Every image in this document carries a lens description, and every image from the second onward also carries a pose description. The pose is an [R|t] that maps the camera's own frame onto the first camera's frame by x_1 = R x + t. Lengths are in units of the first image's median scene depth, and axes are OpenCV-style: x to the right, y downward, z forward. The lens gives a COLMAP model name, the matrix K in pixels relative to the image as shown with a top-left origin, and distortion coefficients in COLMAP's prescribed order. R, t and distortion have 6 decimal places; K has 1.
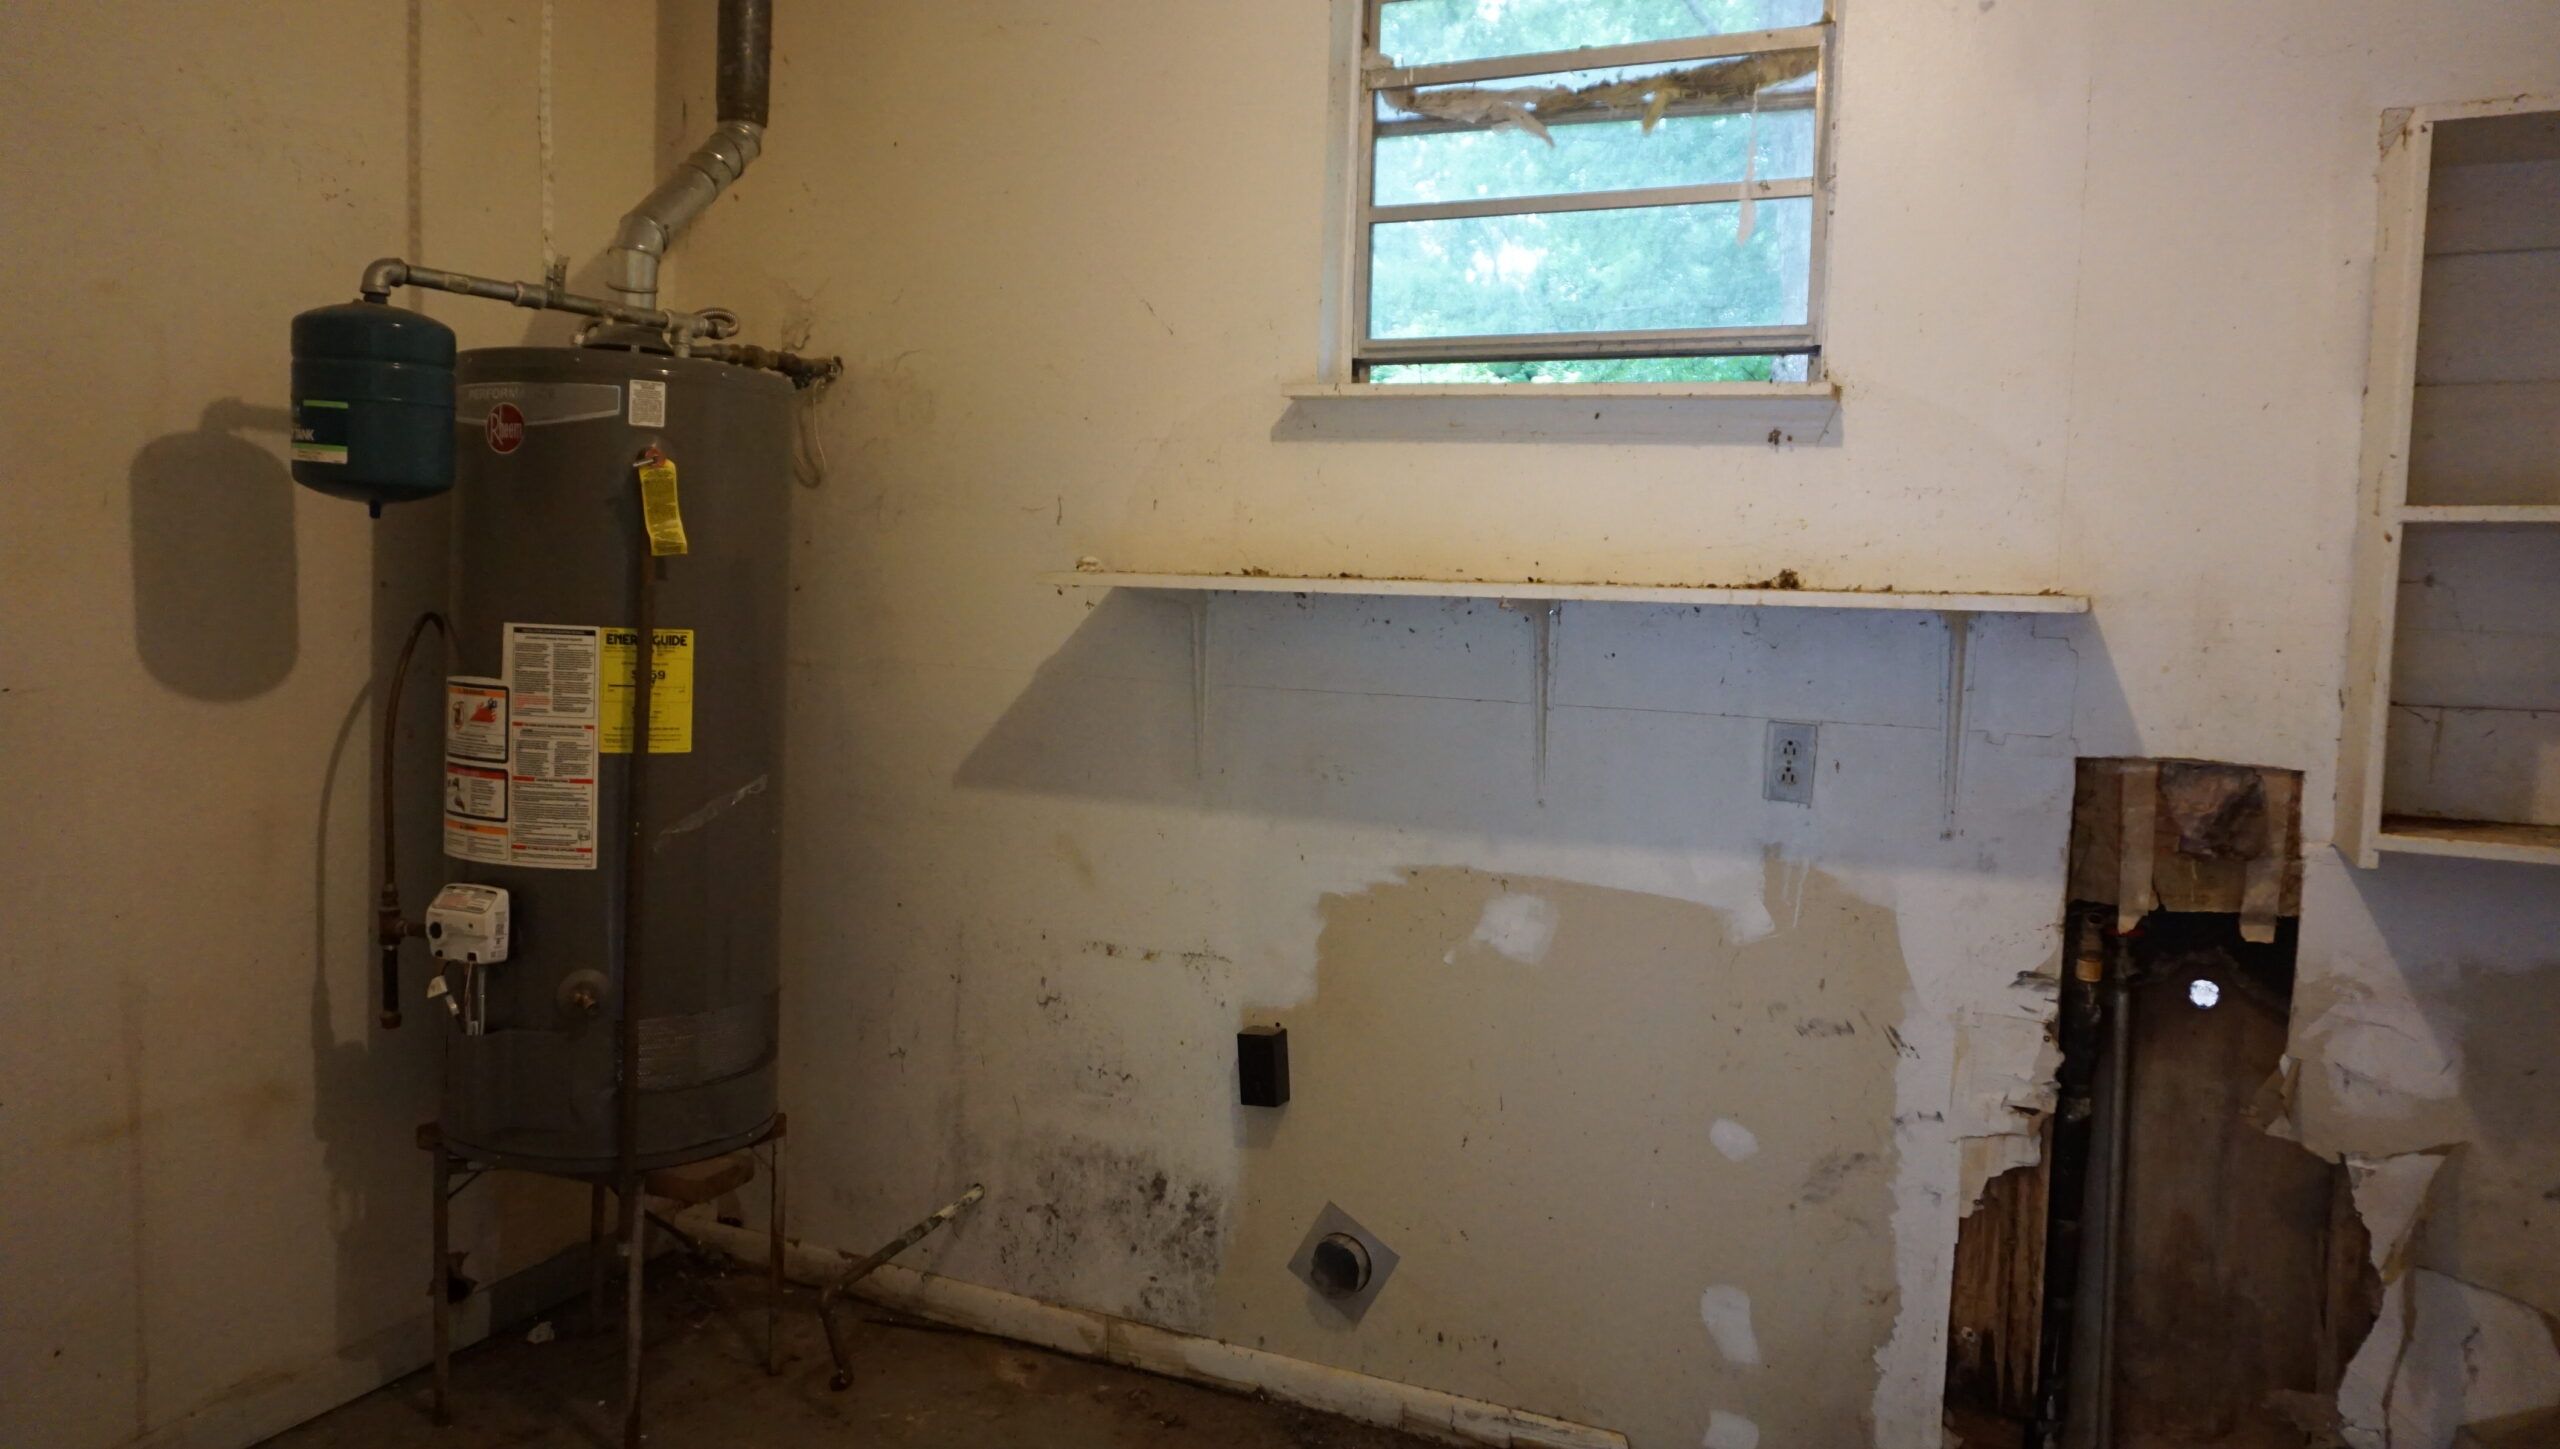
lens RADIAL K [[1808.6, 0, 1273.8], [0, 1808.6, 724.0], [0, 0, 1]] dist [-0.011706, 0.005918]
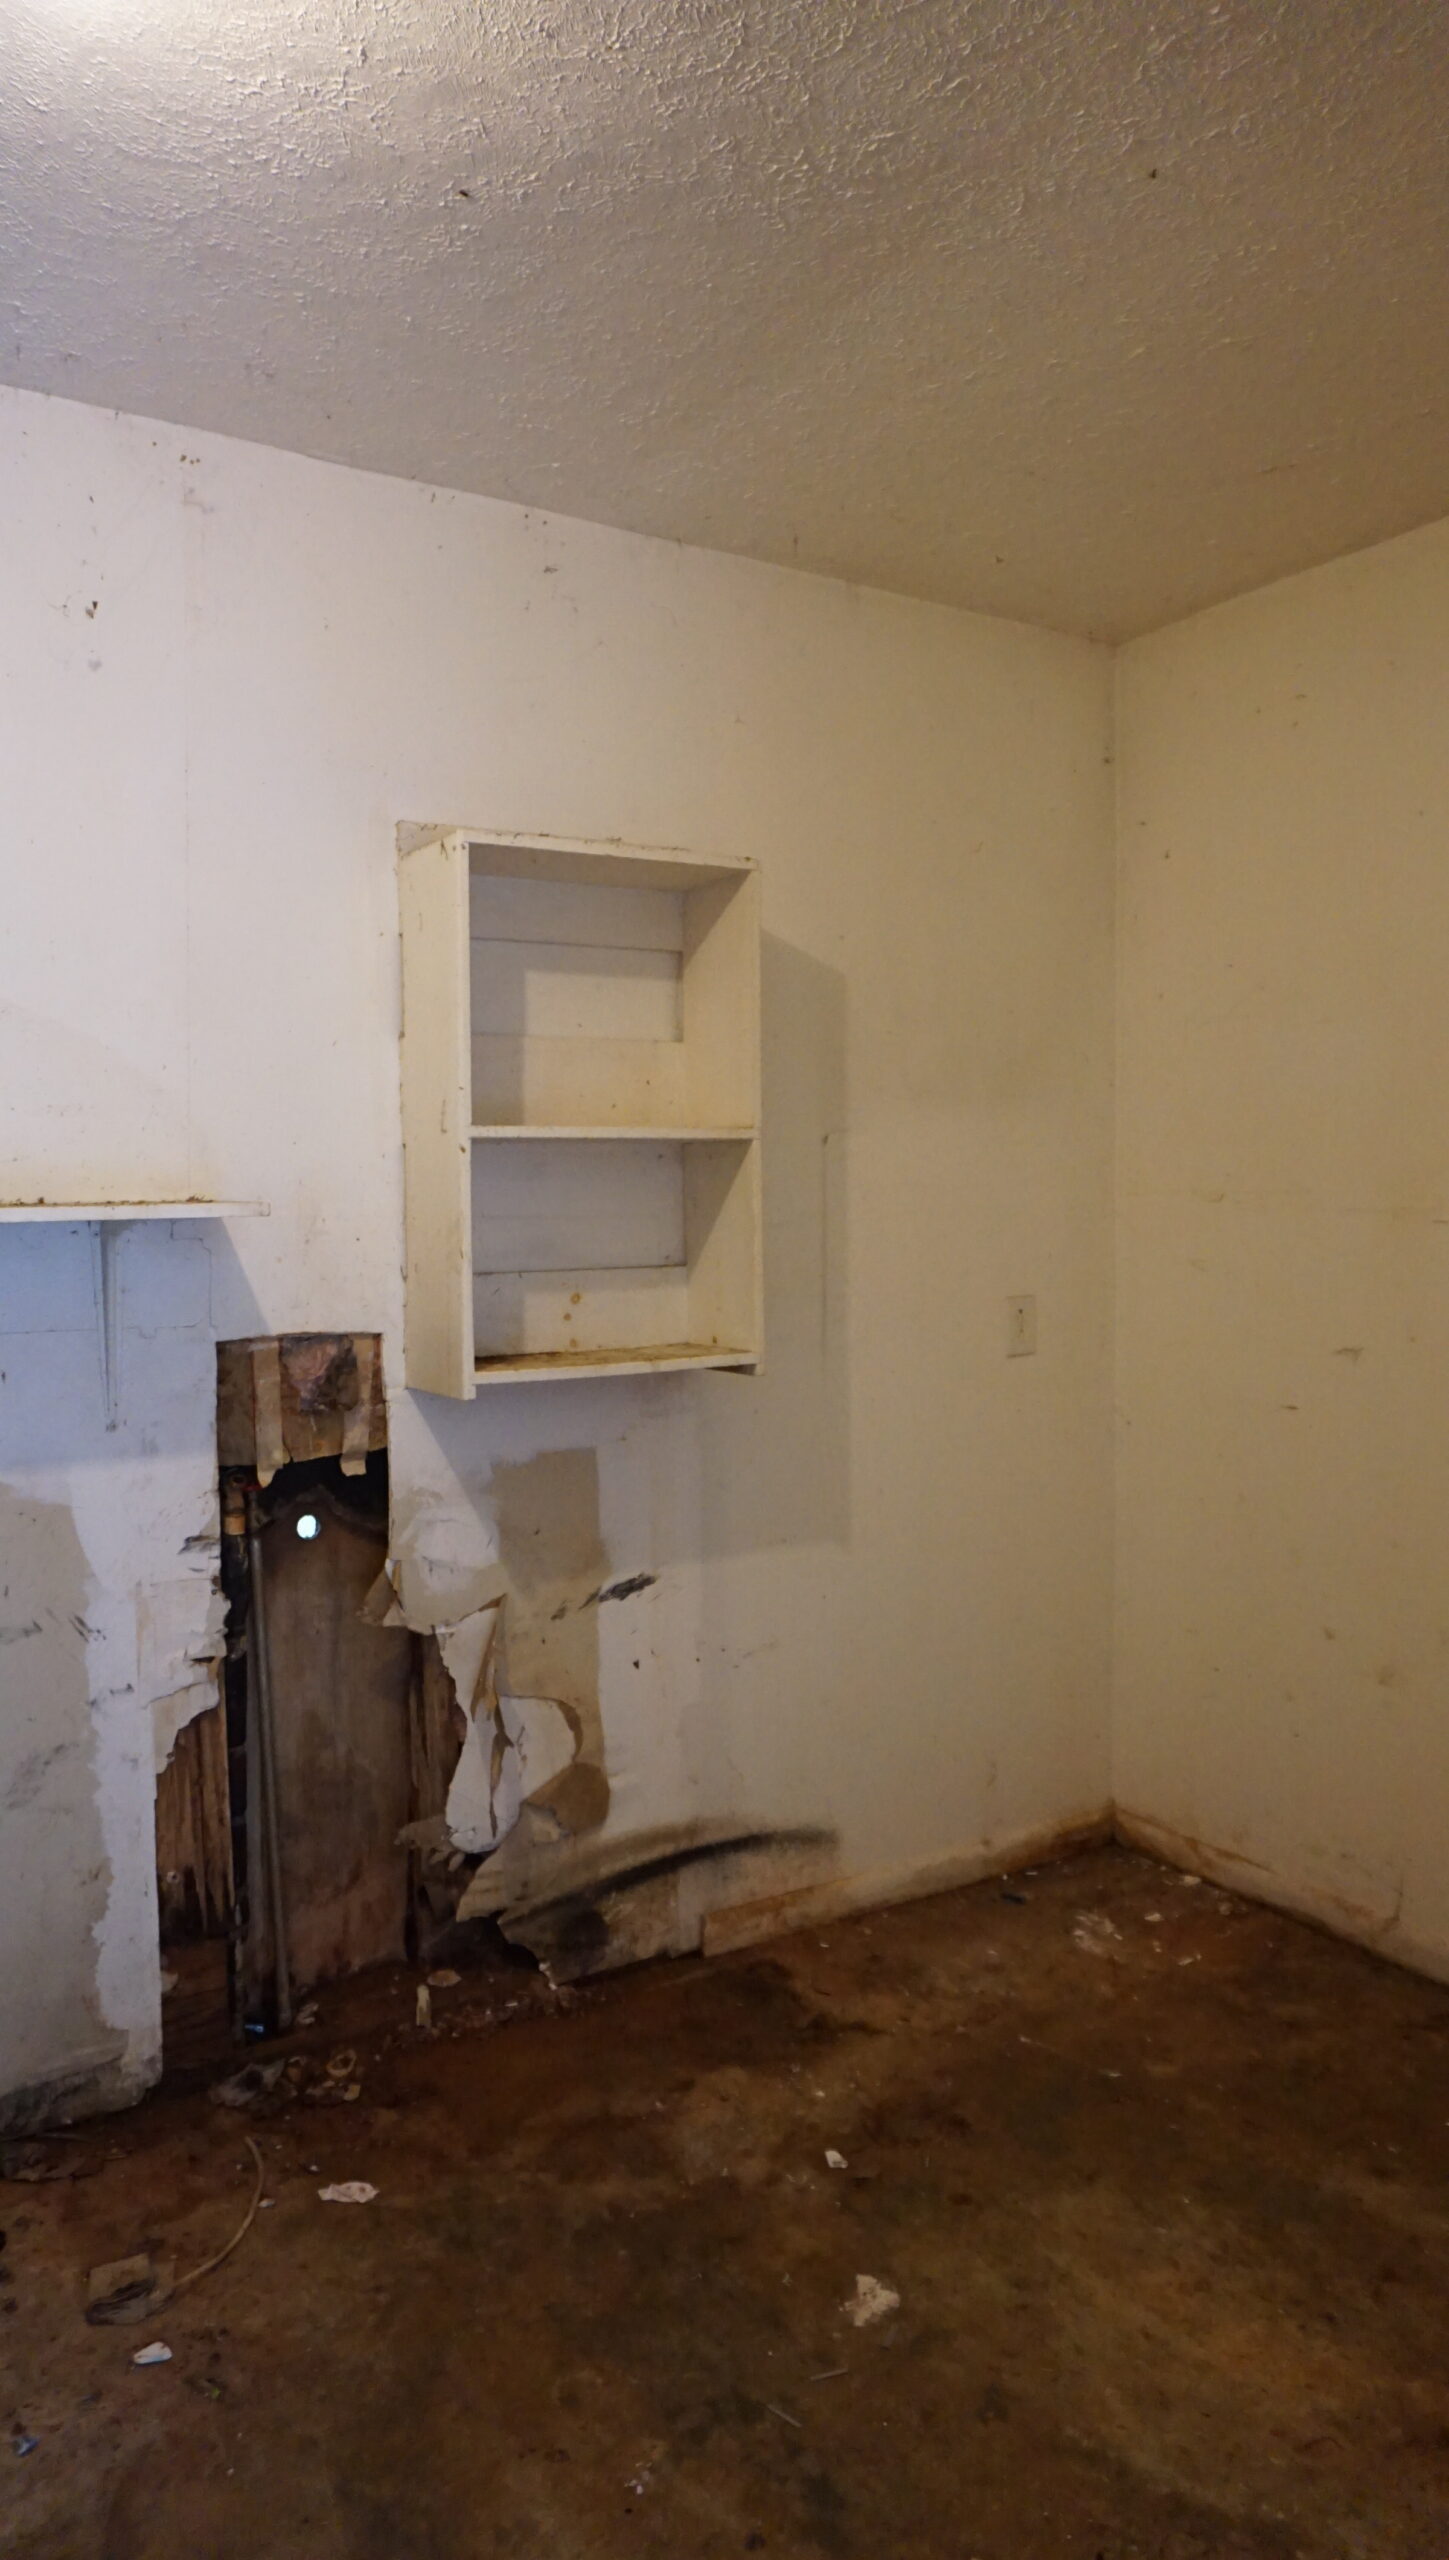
lens RADIAL K [[1808.6, 0, 714.7], [0, 1808.6, 1277.4], [0, 0, 1]] dist [-0.011706, 0.005918]
pose [[0.519127, -0.068709, 0.851931, -0.361333], [0.092126, 0.995455, 0.024148, -0.020565], [-0.849718, 0.065949, 0.523097, 0.127562]]
